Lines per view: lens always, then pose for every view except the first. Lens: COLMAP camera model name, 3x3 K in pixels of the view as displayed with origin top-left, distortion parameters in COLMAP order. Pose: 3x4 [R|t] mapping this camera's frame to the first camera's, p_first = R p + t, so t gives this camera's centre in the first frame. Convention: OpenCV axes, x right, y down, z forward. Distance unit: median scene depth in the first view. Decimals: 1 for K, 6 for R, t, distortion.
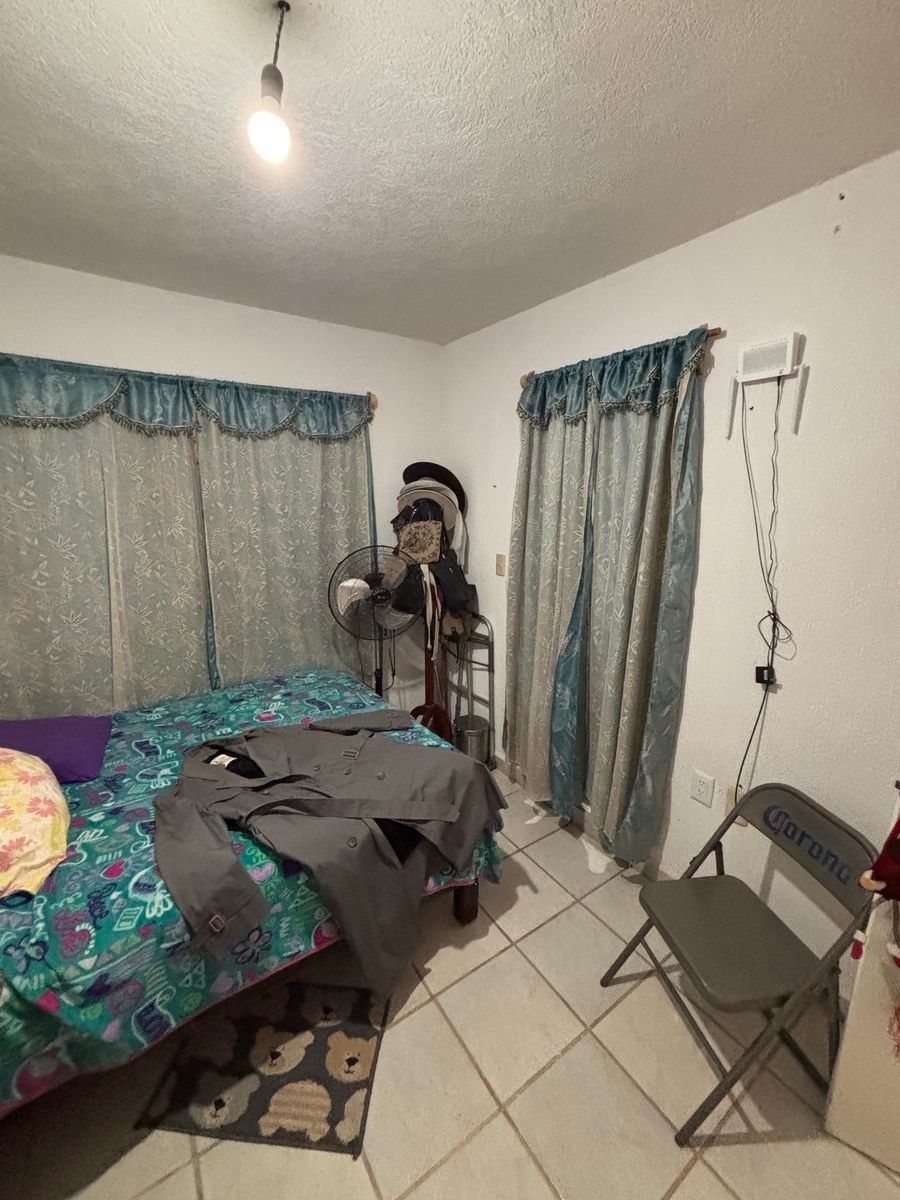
lens RADIAL K [[482.4, 0, 445.3], [0, 482.4, 601.4], [0, 0, 1]] dist [0.008853, -0.000233]
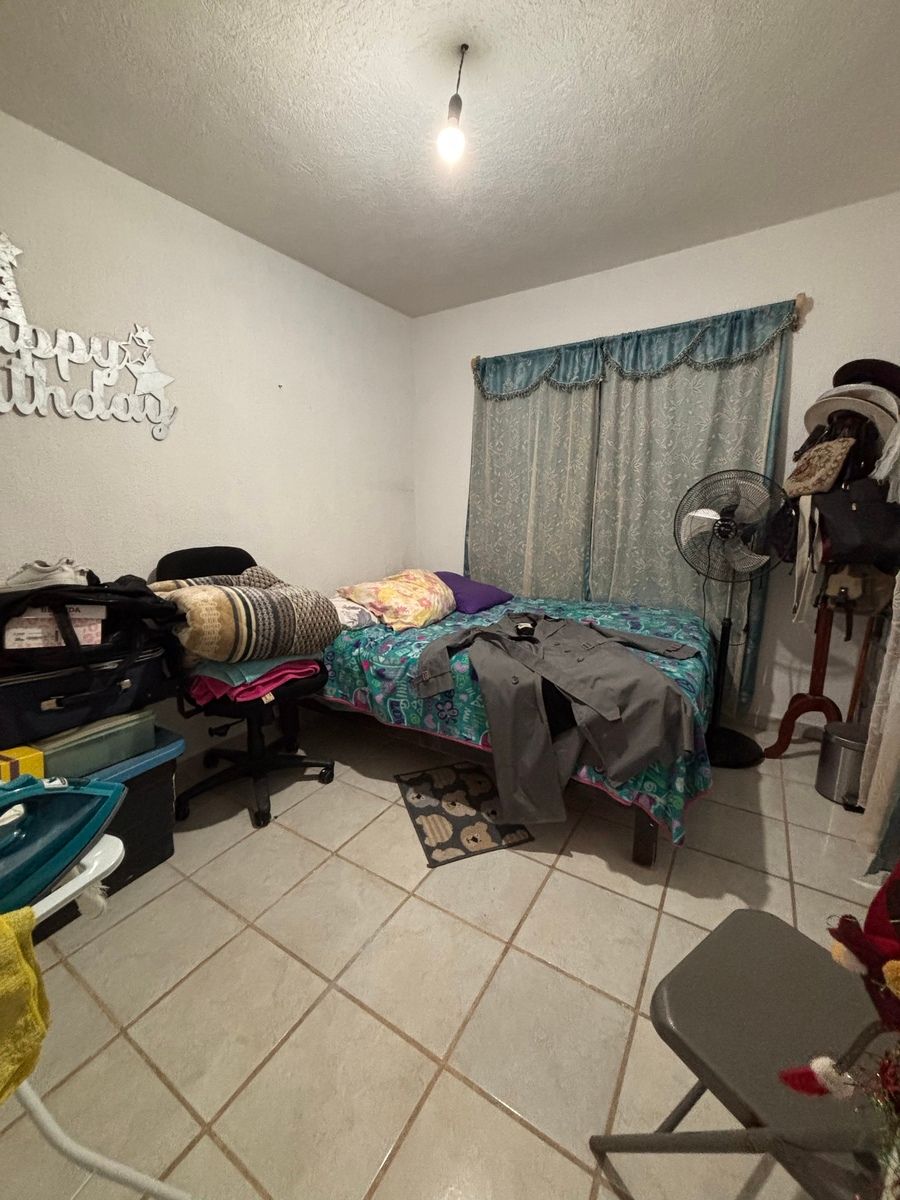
lens RADIAL K [[482.4, 0, 450.7], [0, 482.4, 595.7], [0, 0, 1]] dist [0.008853, -0.000233]
pose [[0.408614, 0.169763, -0.896780, 0.614085], [-0.191720, 0.976593, 0.097516, 0.155109], [0.892344, 0.132084, 0.431596, 0.232069]]
